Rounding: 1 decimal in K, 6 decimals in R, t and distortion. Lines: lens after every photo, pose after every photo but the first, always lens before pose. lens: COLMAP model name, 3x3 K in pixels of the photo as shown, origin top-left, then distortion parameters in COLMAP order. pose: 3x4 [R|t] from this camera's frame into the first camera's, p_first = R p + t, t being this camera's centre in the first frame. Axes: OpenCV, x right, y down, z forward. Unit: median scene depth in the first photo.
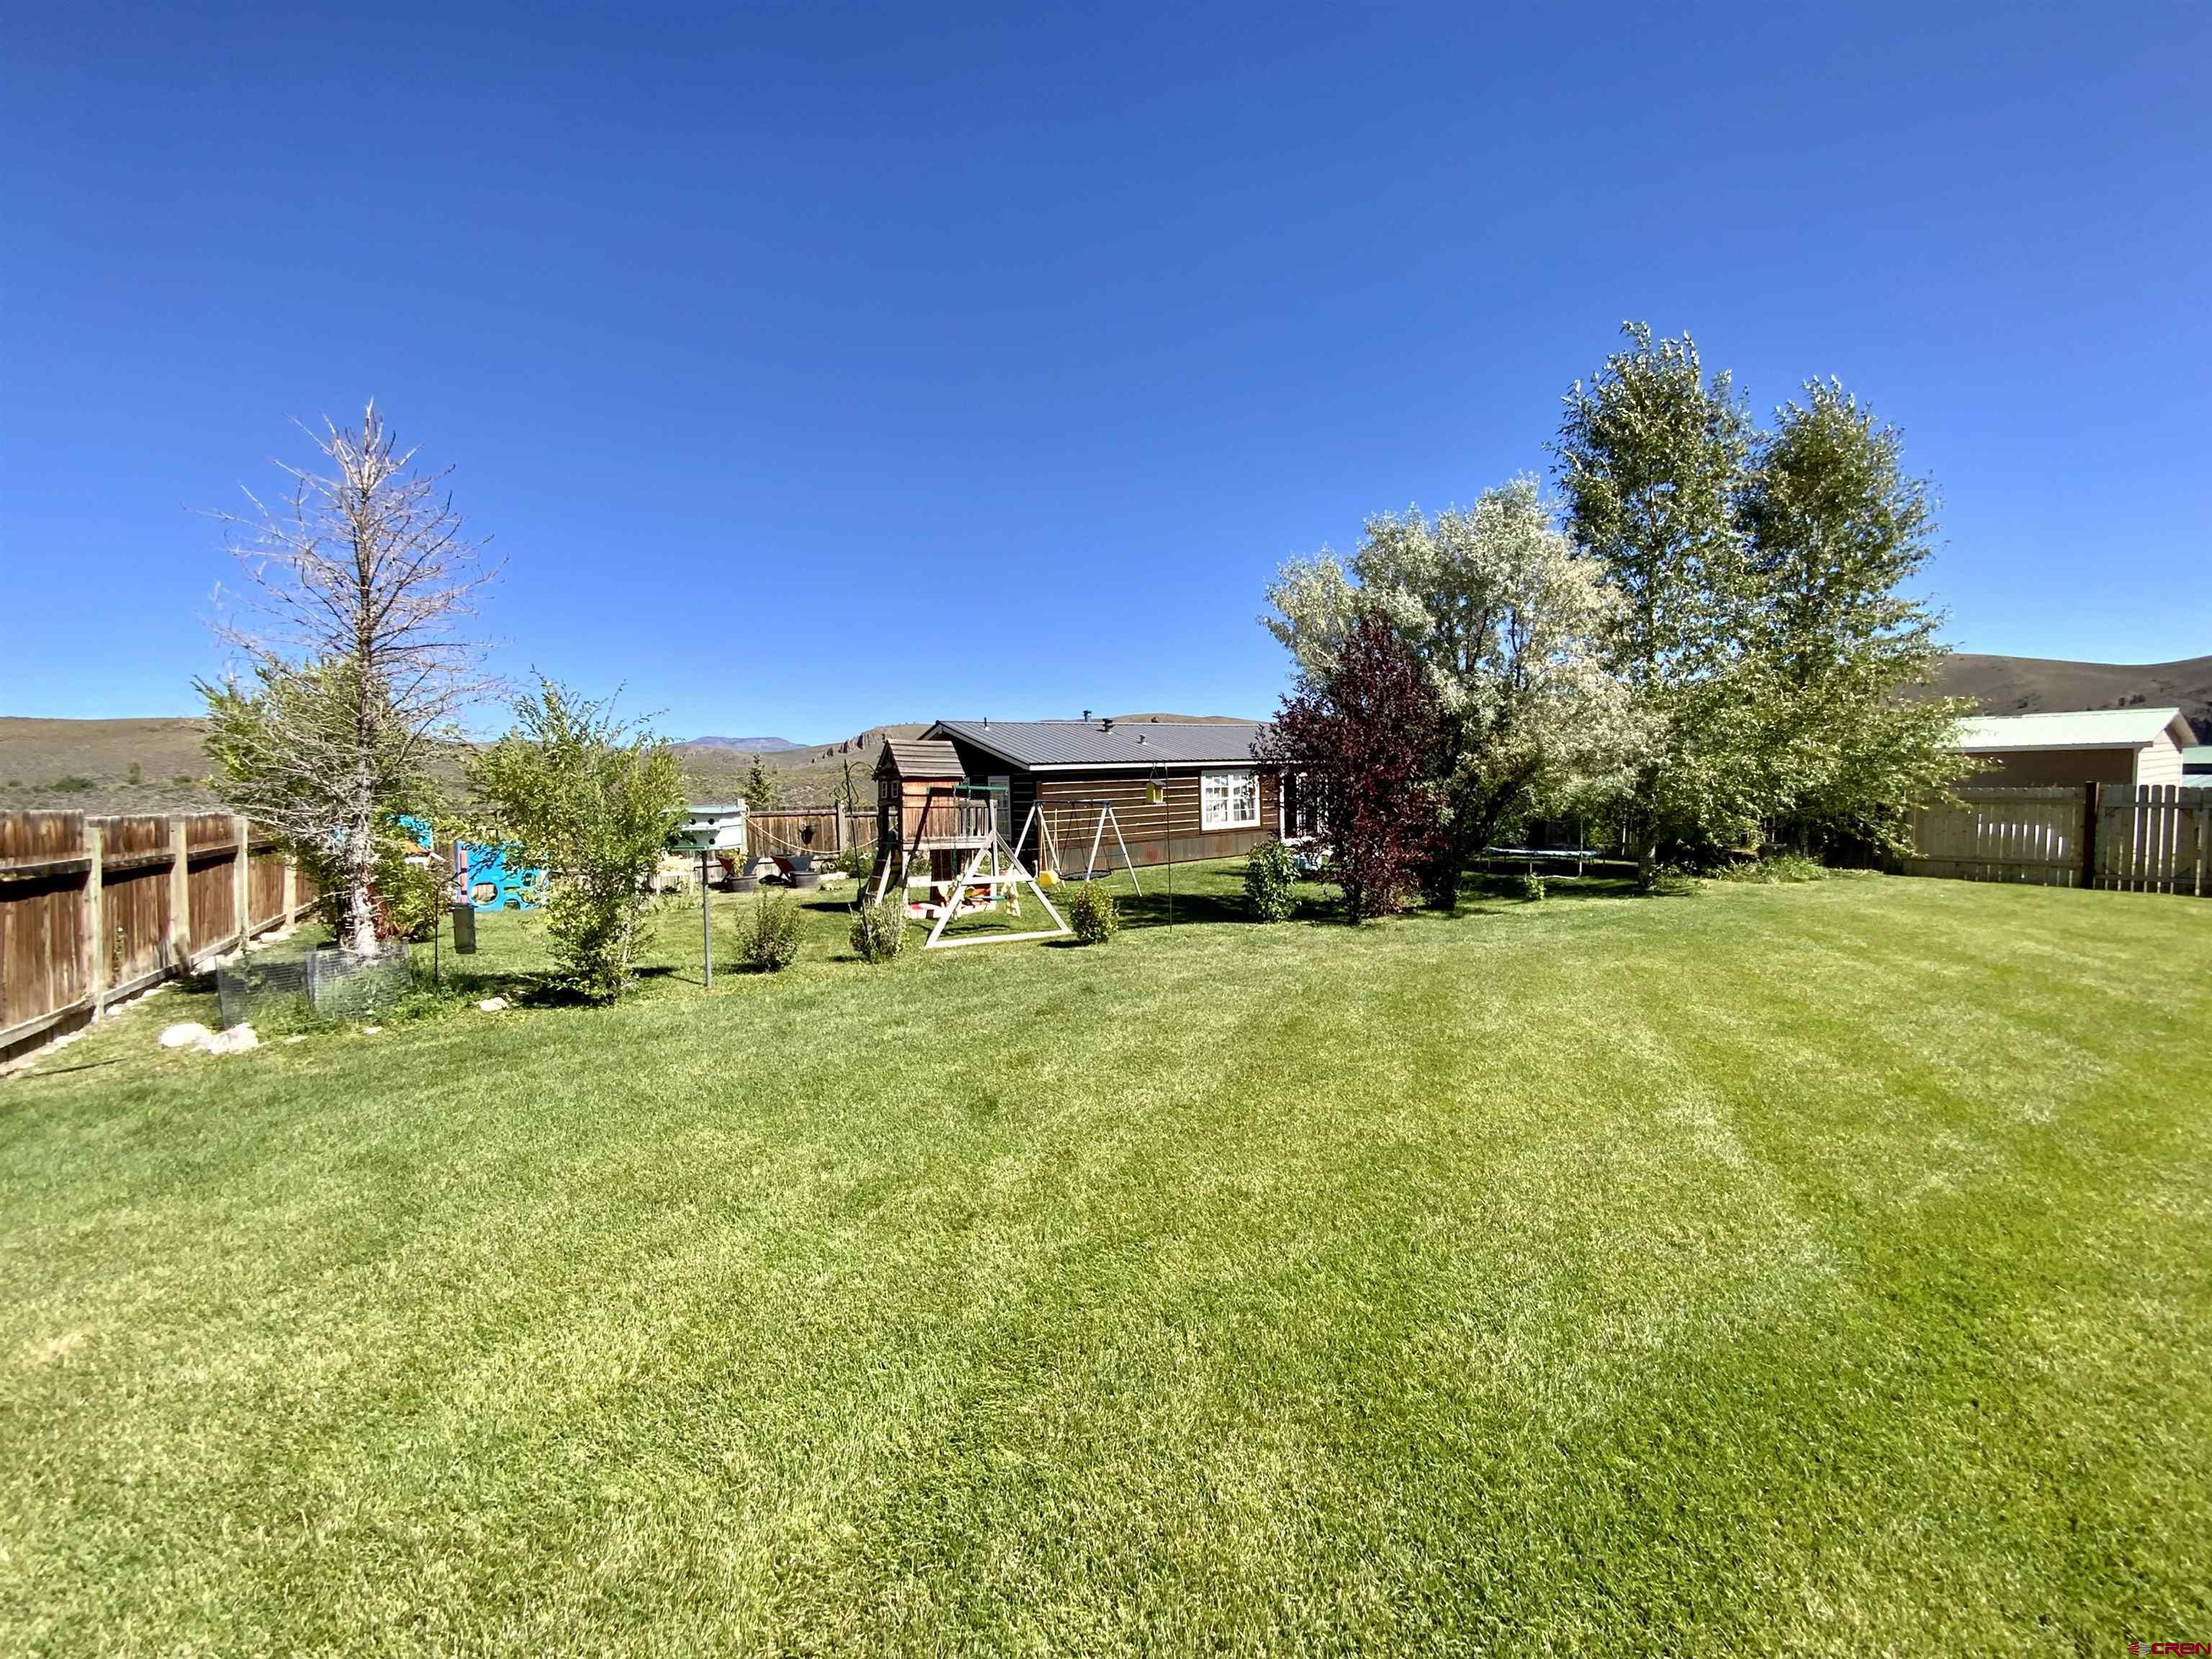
lens RADIAL K [[886.1, 0, 1108.3], [0, 886.1, 820.1], [0, 0, 1]] dist [-0.023929, -0.001516]
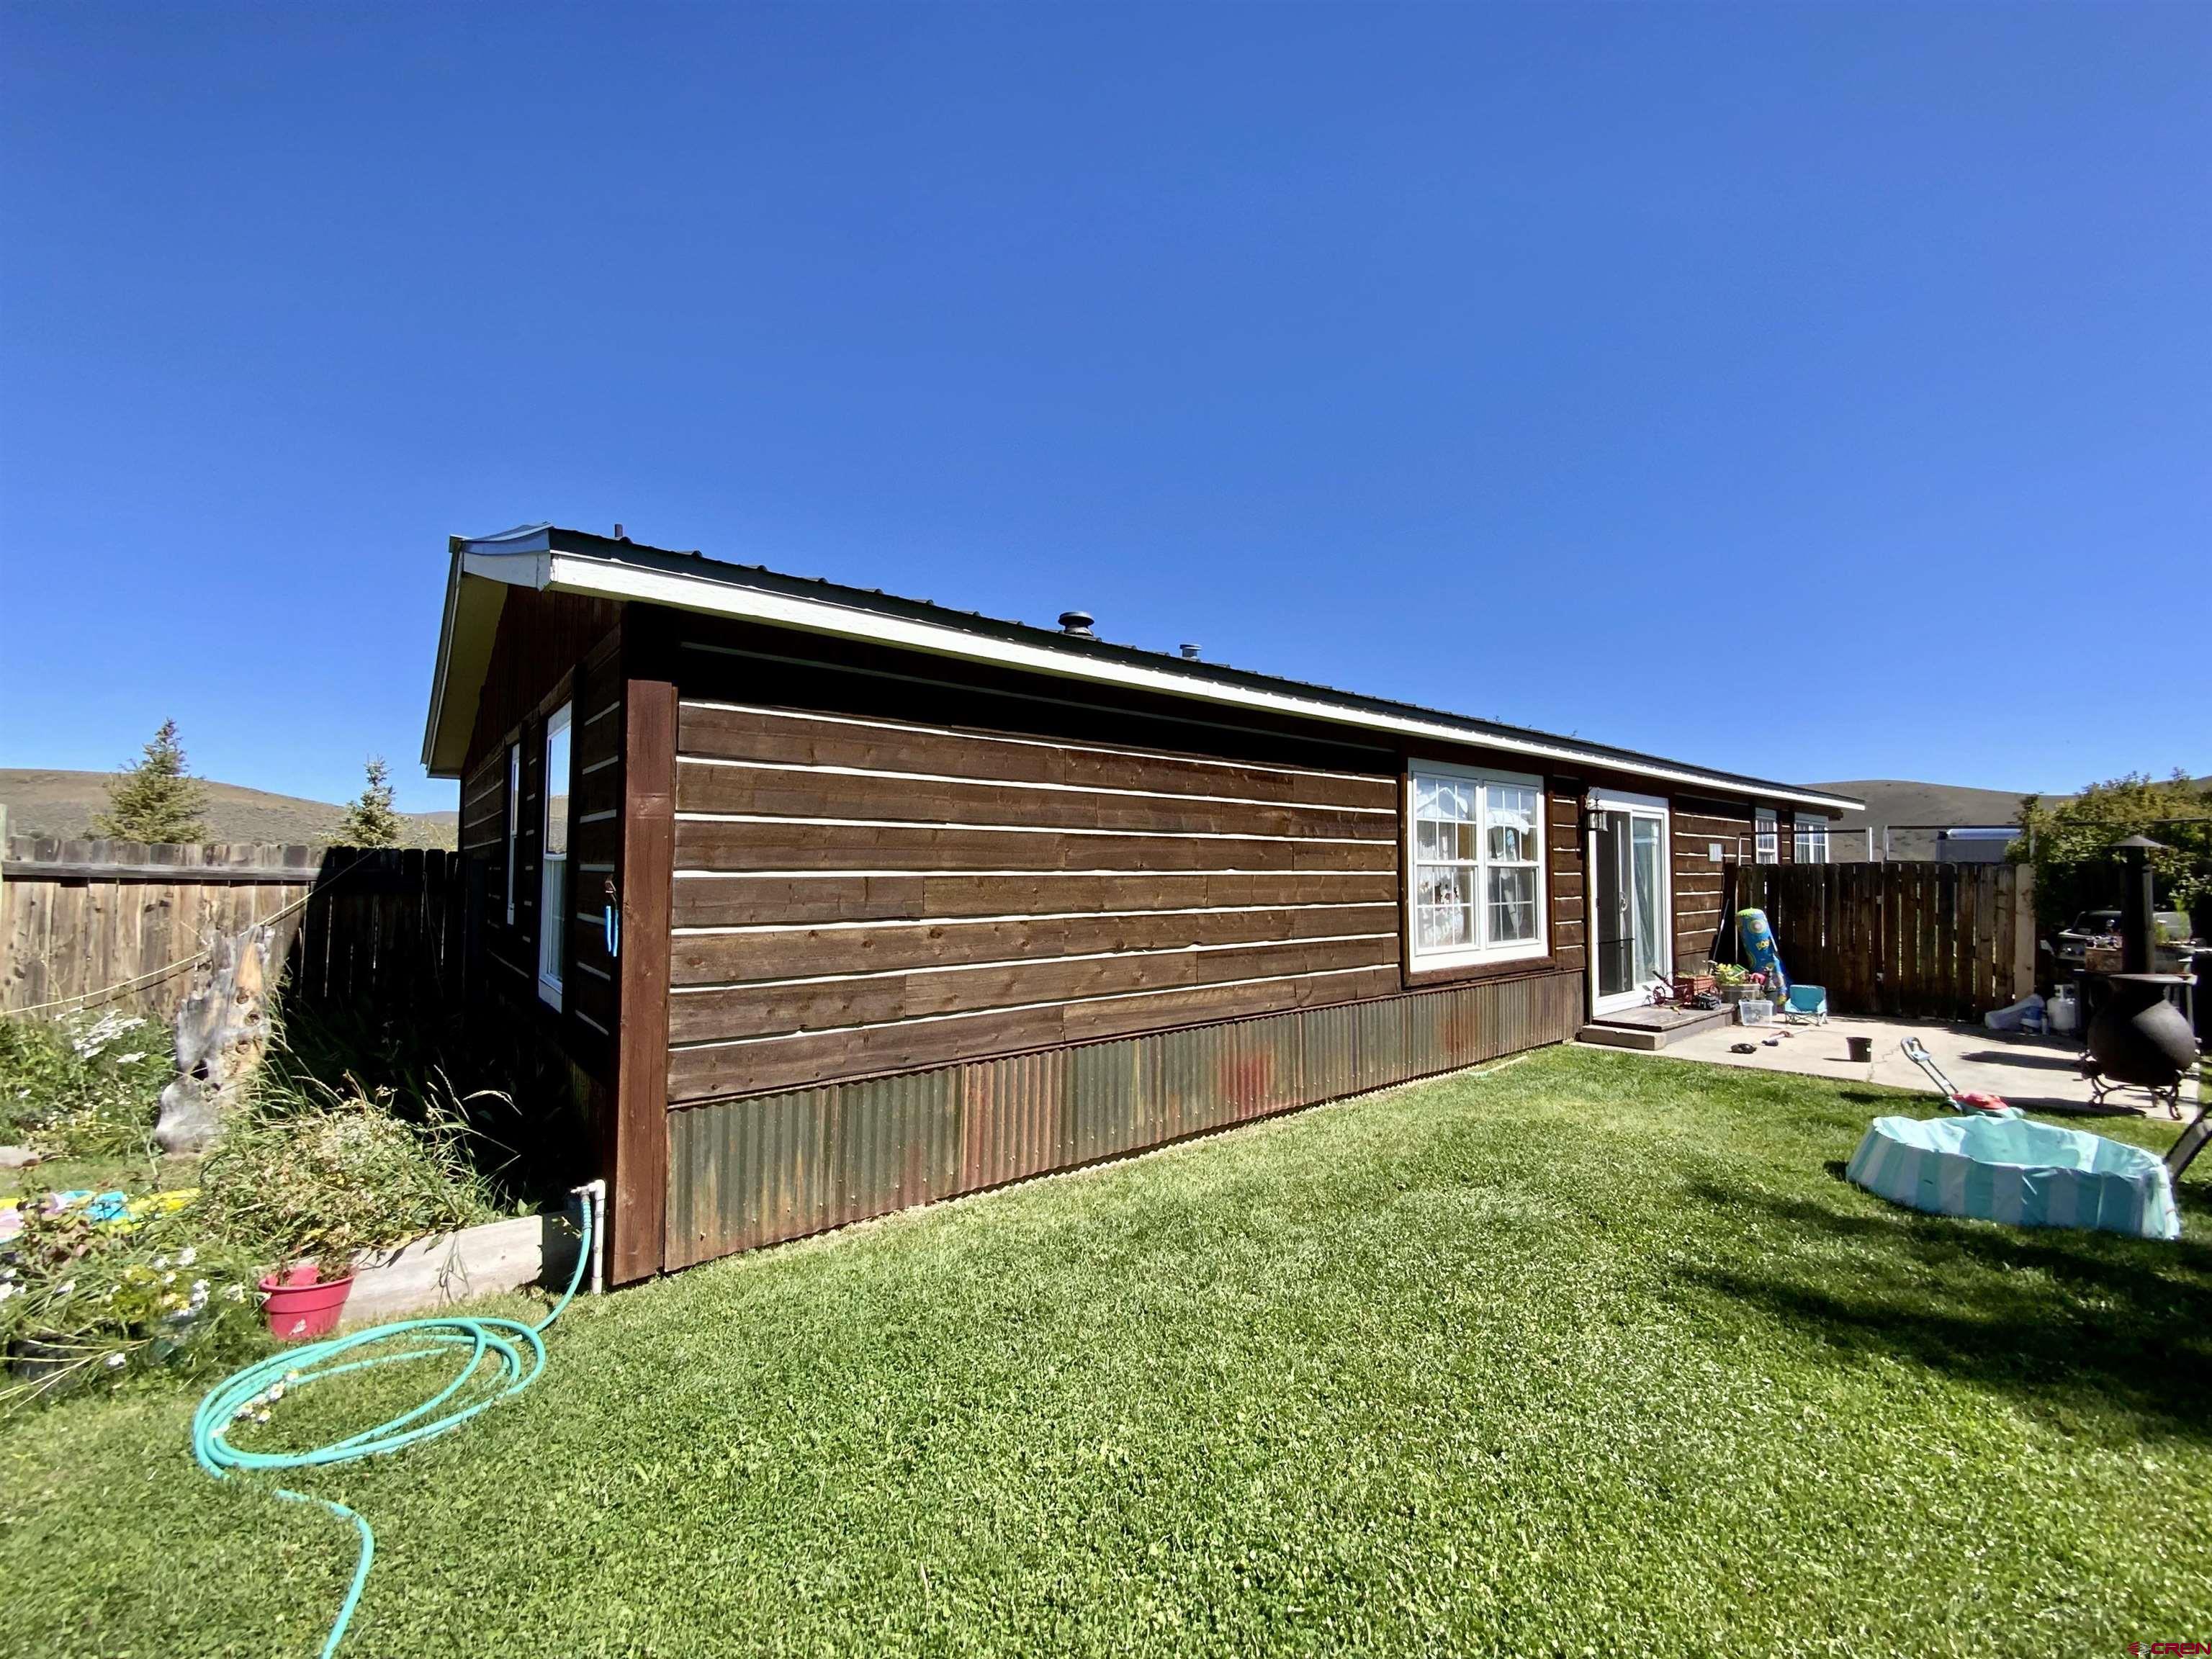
lens RADIAL K [[886.1, 0, 1108.7], [0, 886.1, 833.7], [0, 0, 1]] dist [-0.023929, -0.001516]
pose [[0.997139, 0.038959, 0.064773, -0.010604], [-0.032690, 0.994924, -0.095177, -0.003276], [-0.068153, 0.092787, 0.993351, 1.130206]]
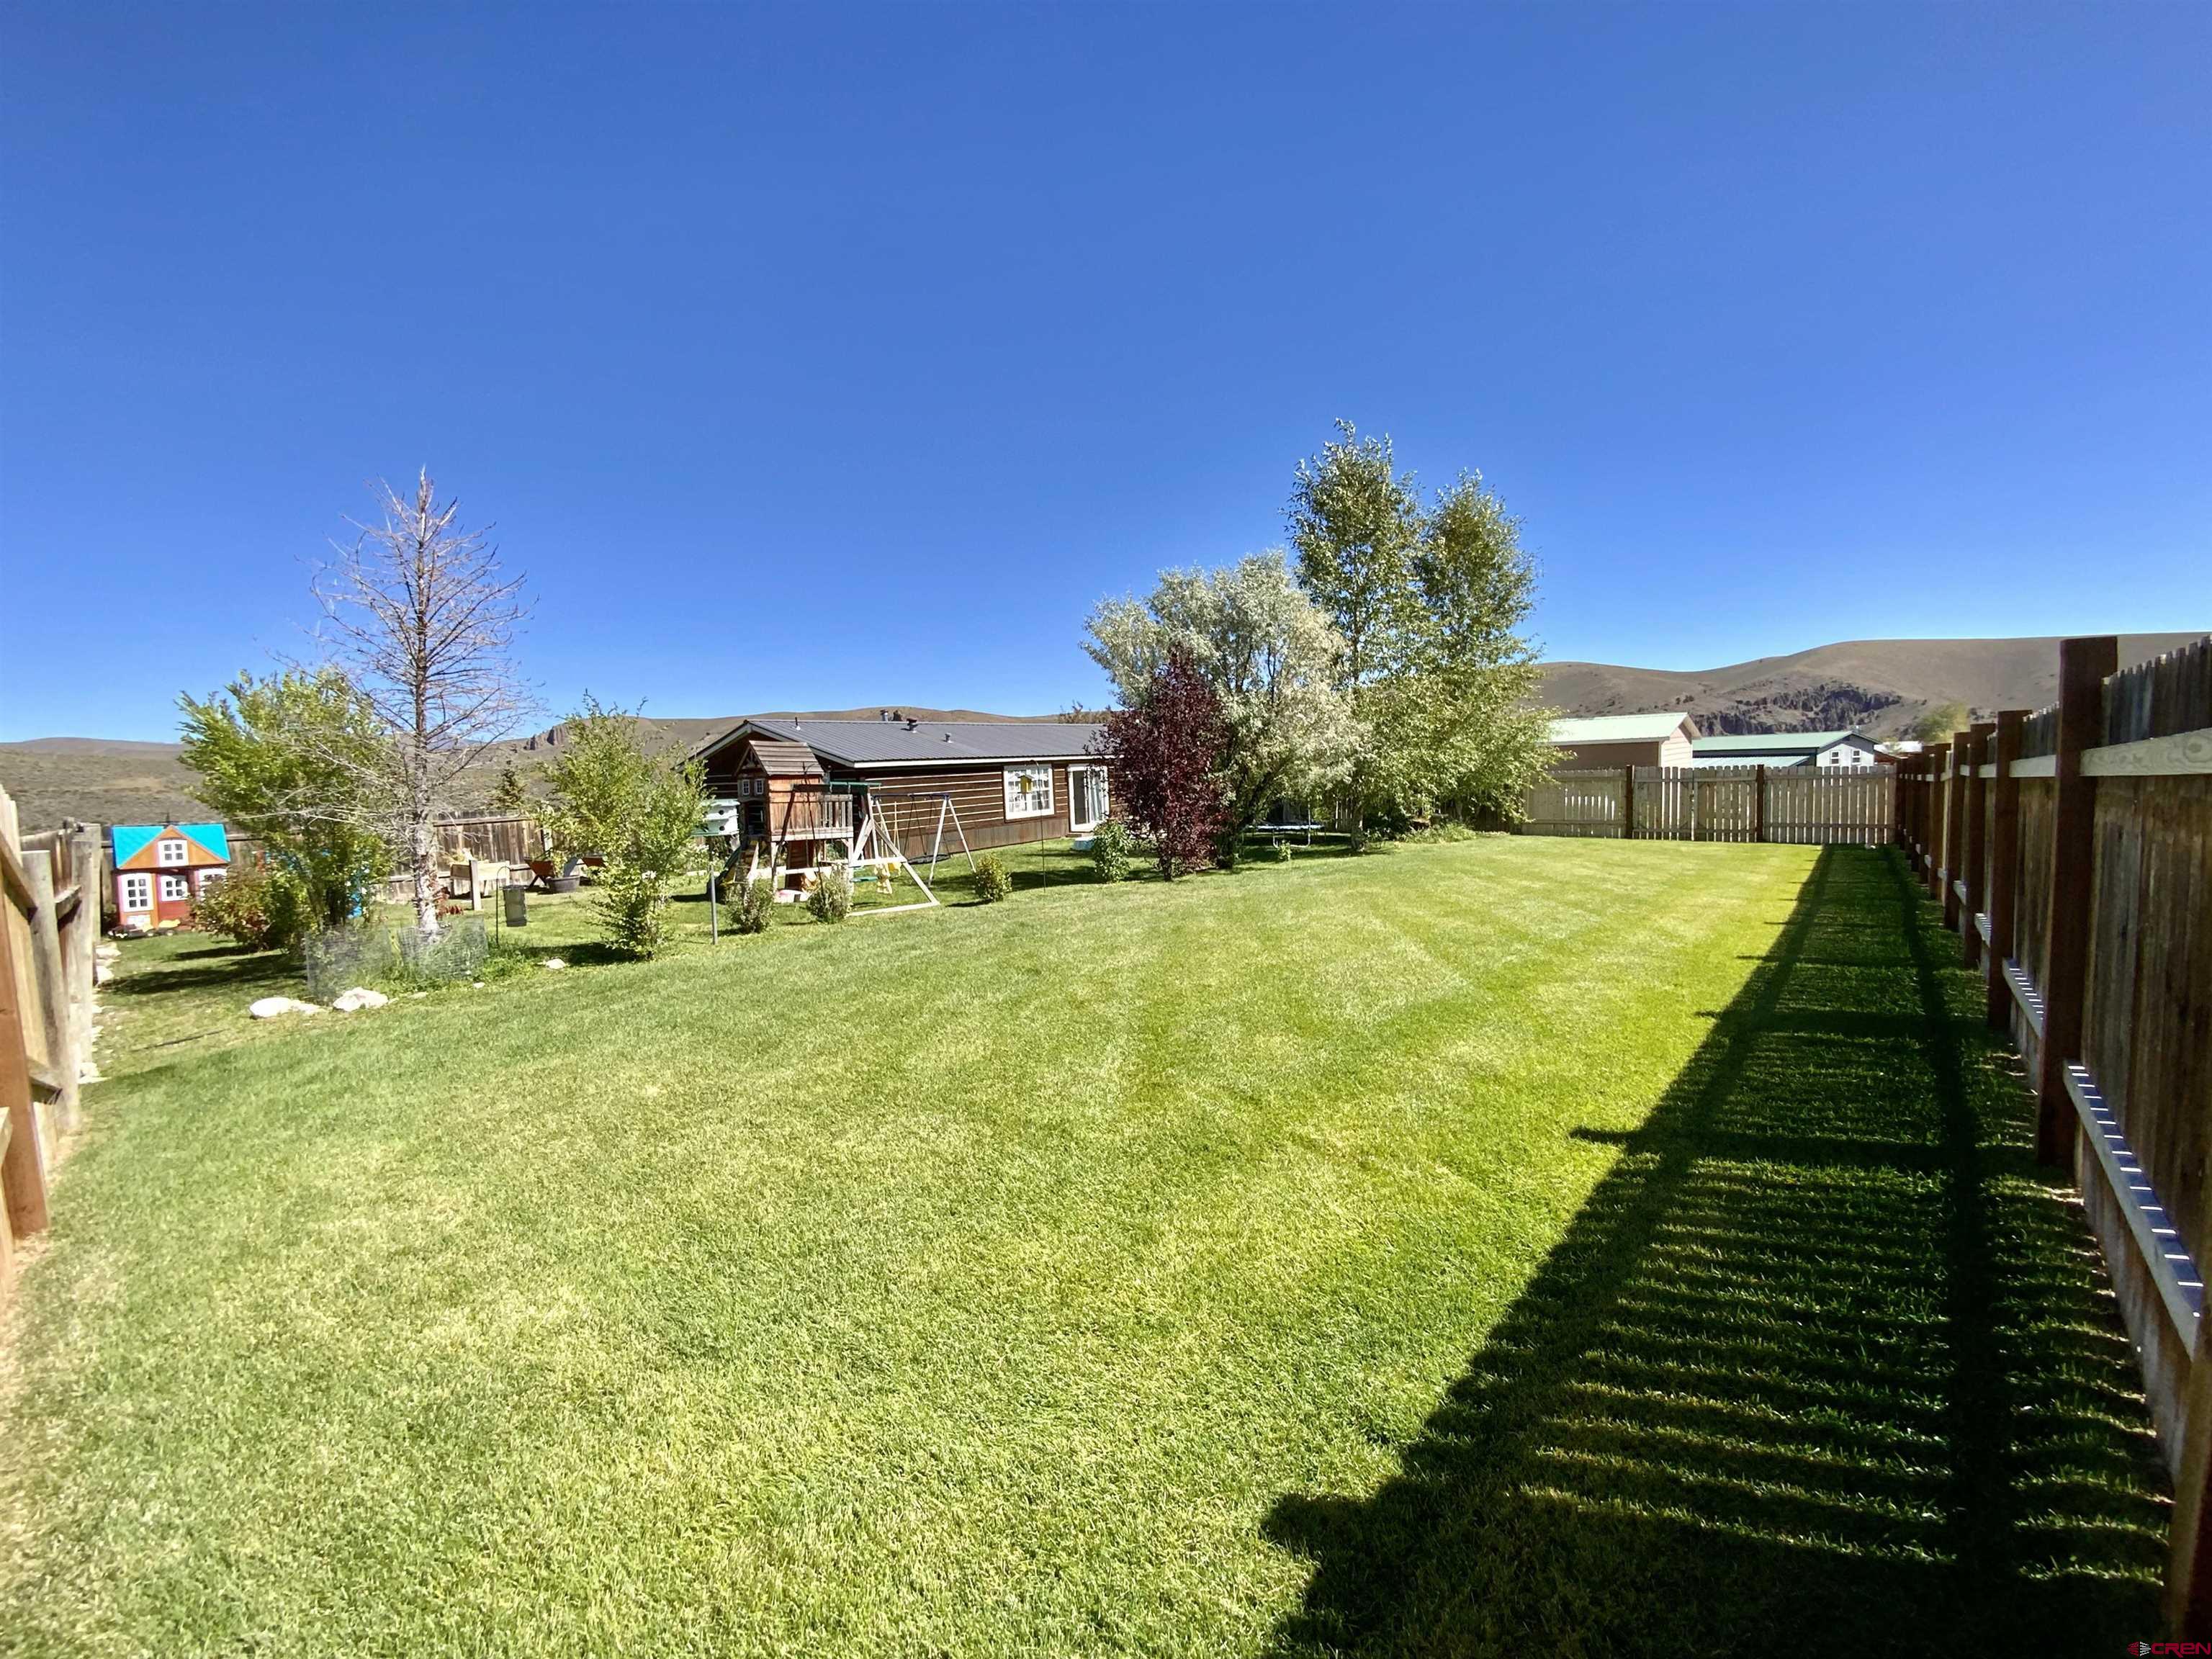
lens RADIAL K [[886.1, 0, 1097.9], [0, 886.1, 832.0], [0, 0, 1]] dist [-0.023929, -0.001516]
pose [[0.960452, -0.033308, 0.276445, -0.149762], [0.027716, 0.999325, 0.024112, 0.006971], [-0.277062, -0.015497, 0.960727, -0.198075]]
